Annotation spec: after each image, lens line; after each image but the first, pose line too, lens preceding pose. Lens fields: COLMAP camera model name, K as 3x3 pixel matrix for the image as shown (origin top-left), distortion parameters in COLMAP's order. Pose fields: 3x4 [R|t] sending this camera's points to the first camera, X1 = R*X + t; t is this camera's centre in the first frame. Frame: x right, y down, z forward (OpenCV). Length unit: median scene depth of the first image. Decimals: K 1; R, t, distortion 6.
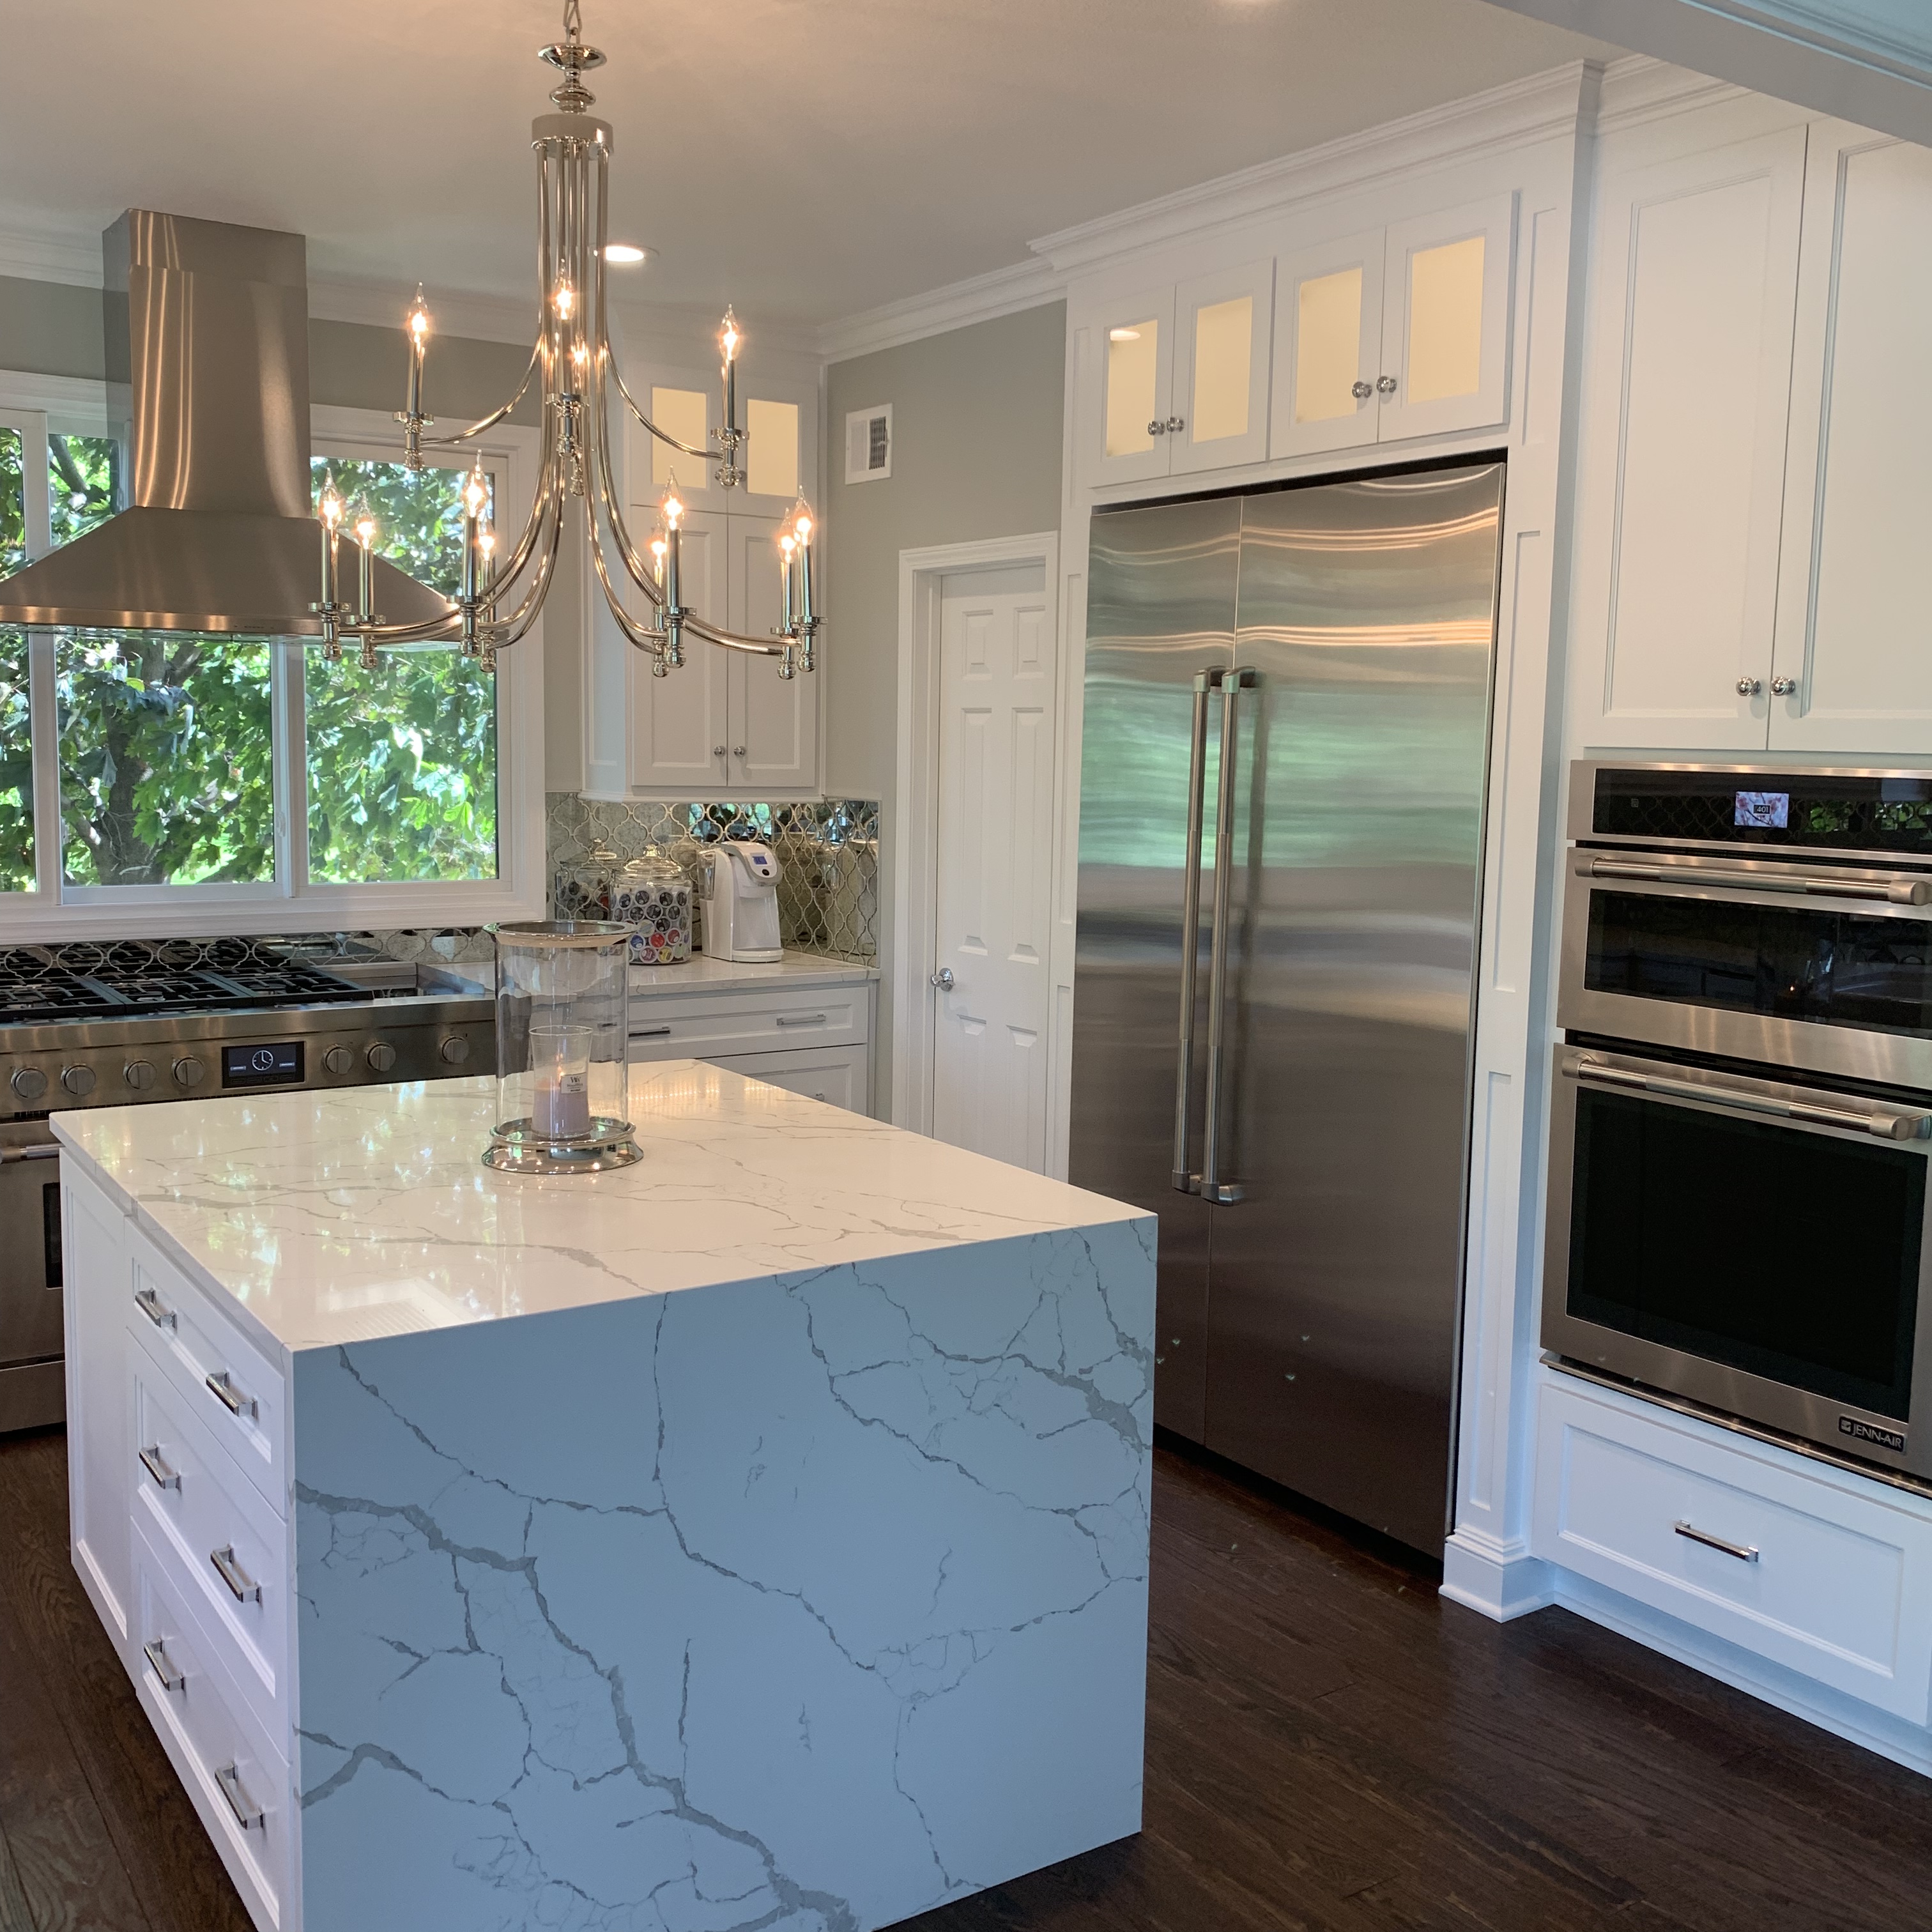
lens RADIAL K [[1916.4, 0, 881.0], [0, 1916.4, 947.0], [0, 0, 1]] dist [-0.074297, 0.000000]
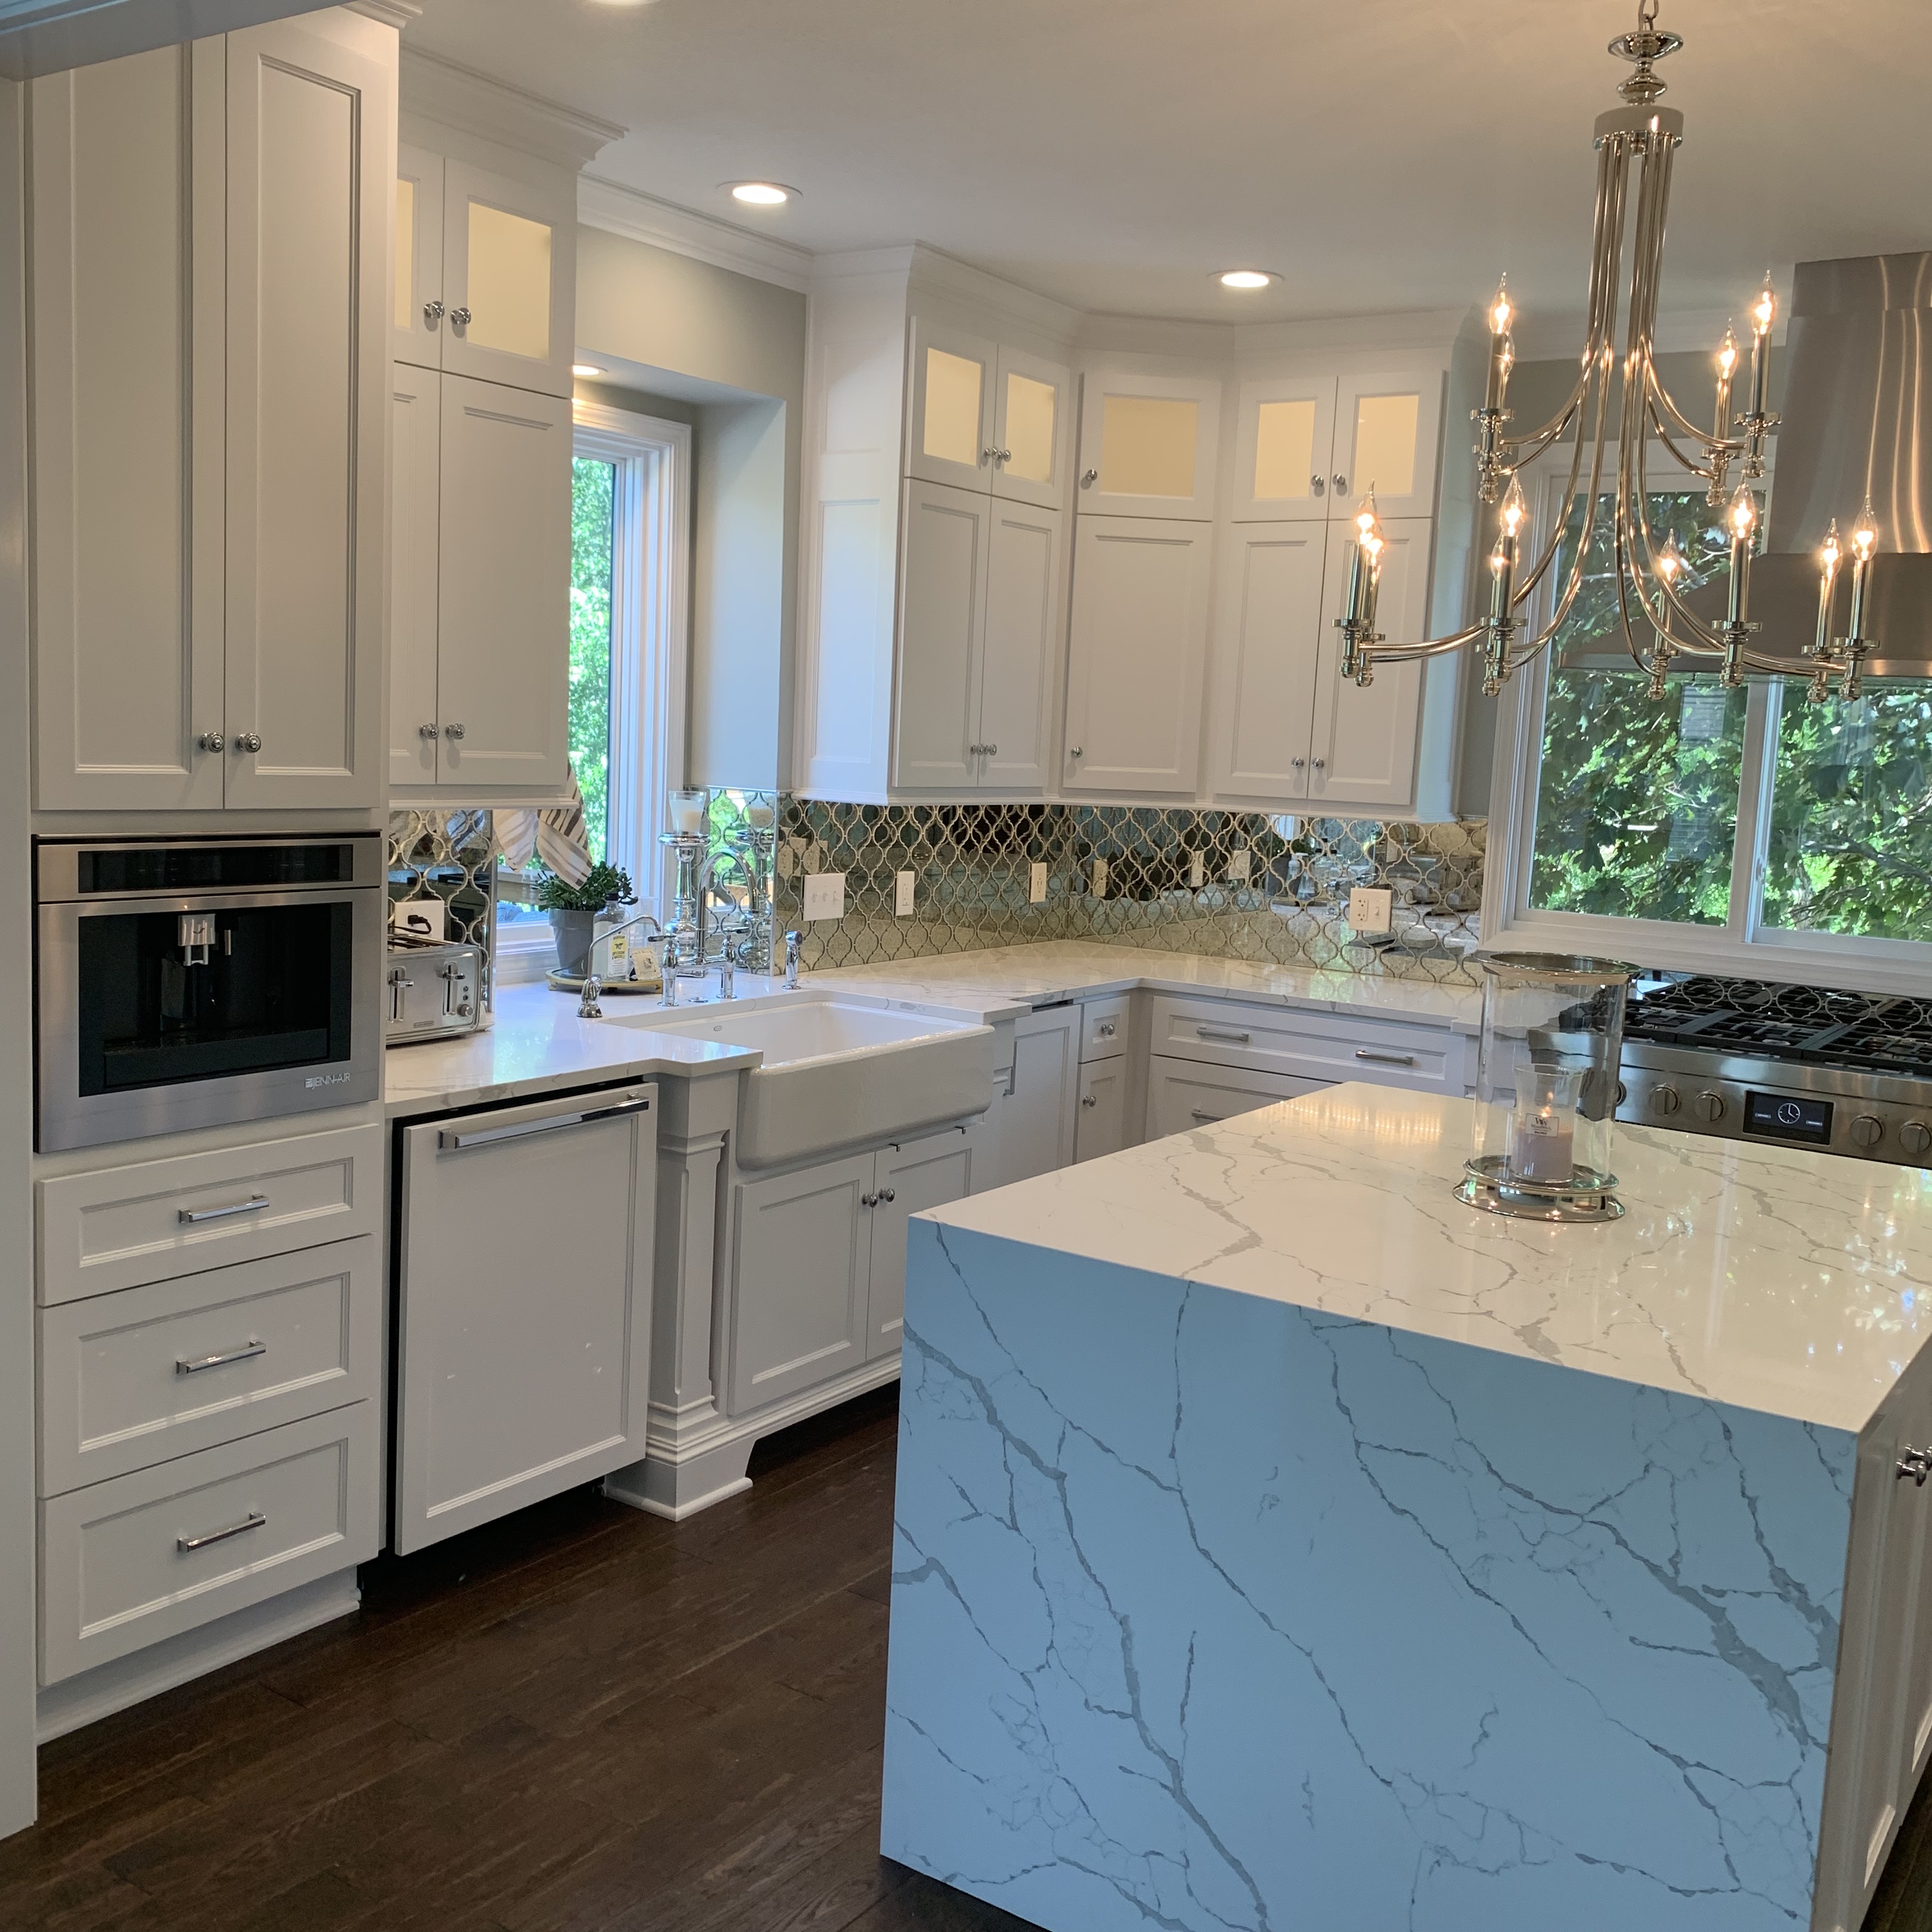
lens RADIAL K [[1916.4, 0, 961.8], [0, 1916.4, 952.8], [0, 0, 1]] dist [-0.074297, 0.000000]
pose [[0.375453, 0.116806, -0.919452, 0.695508], [-0.147345, 0.986933, 0.065211, -0.039417], [0.915055, 0.110993, 0.387757, 0.420115]]
